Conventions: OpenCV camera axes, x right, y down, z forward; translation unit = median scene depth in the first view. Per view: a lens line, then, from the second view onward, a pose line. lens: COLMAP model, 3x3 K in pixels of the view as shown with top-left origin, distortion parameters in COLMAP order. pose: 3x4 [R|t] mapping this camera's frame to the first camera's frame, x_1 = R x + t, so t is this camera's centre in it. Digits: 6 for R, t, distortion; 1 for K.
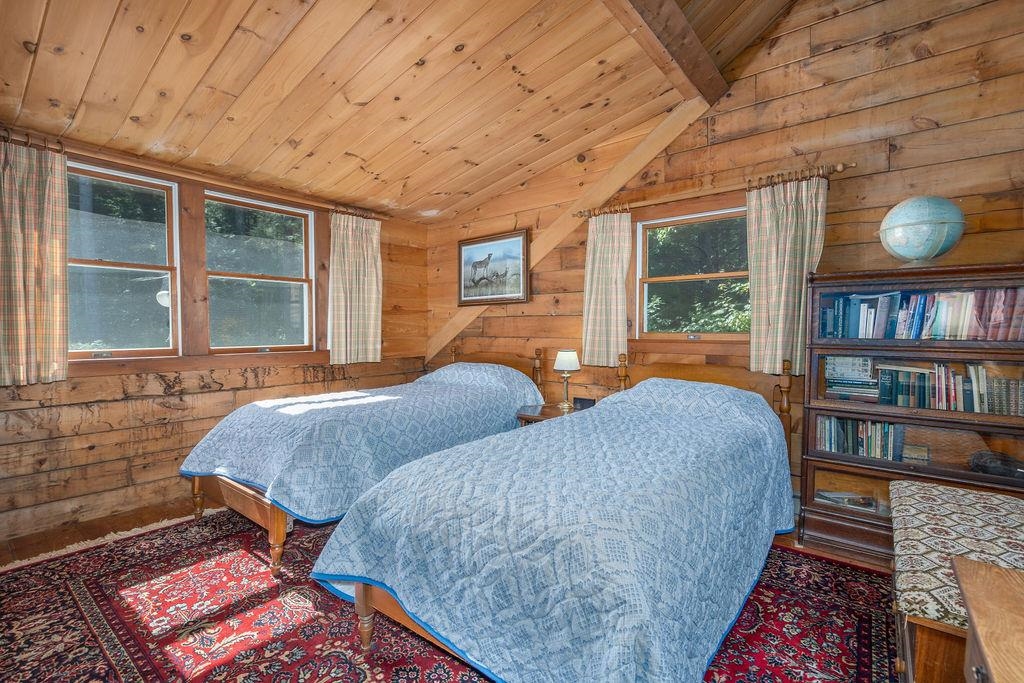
lens RADIAL K [[463.3, 0, 512.0], [0, 463.3, 341.5], [0, 0, 1]] dist [-0.000182, -0.000008]
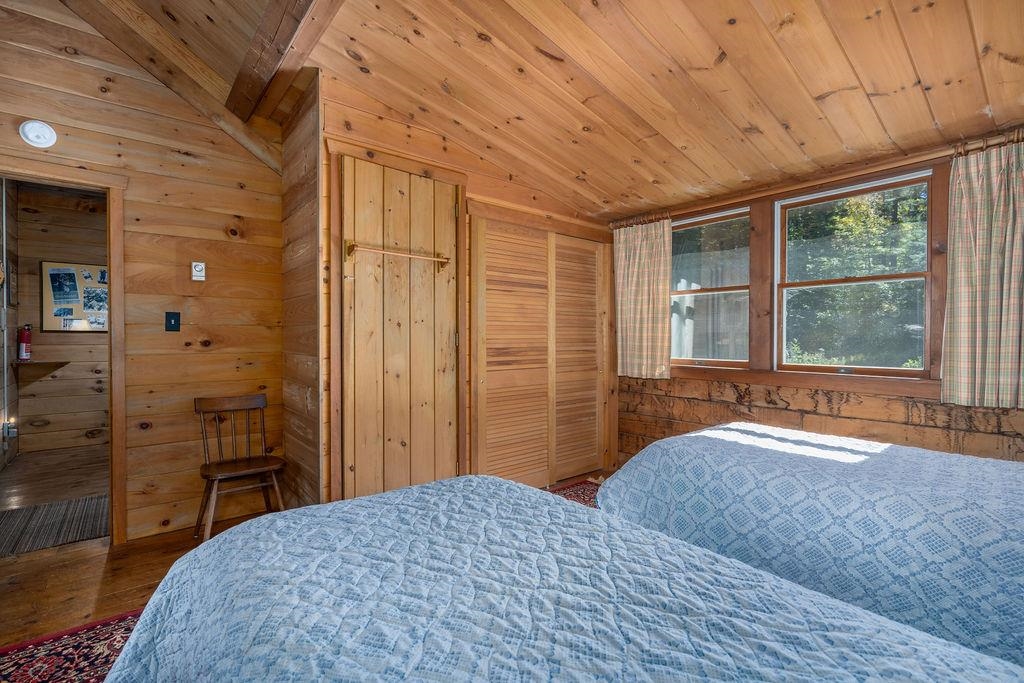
lens RADIAL K [[463.3, 0, 512.0], [0, 463.3, 341.5], [0, 0, 1]] dist [-0.000182, -0.000008]
pose [[-0.202487, 0.007030, -0.979260, 0.419431], [-0.030704, 0.999437, 0.013524, -0.028873], [0.978804, 0.032806, -0.202157, 0.676405]]
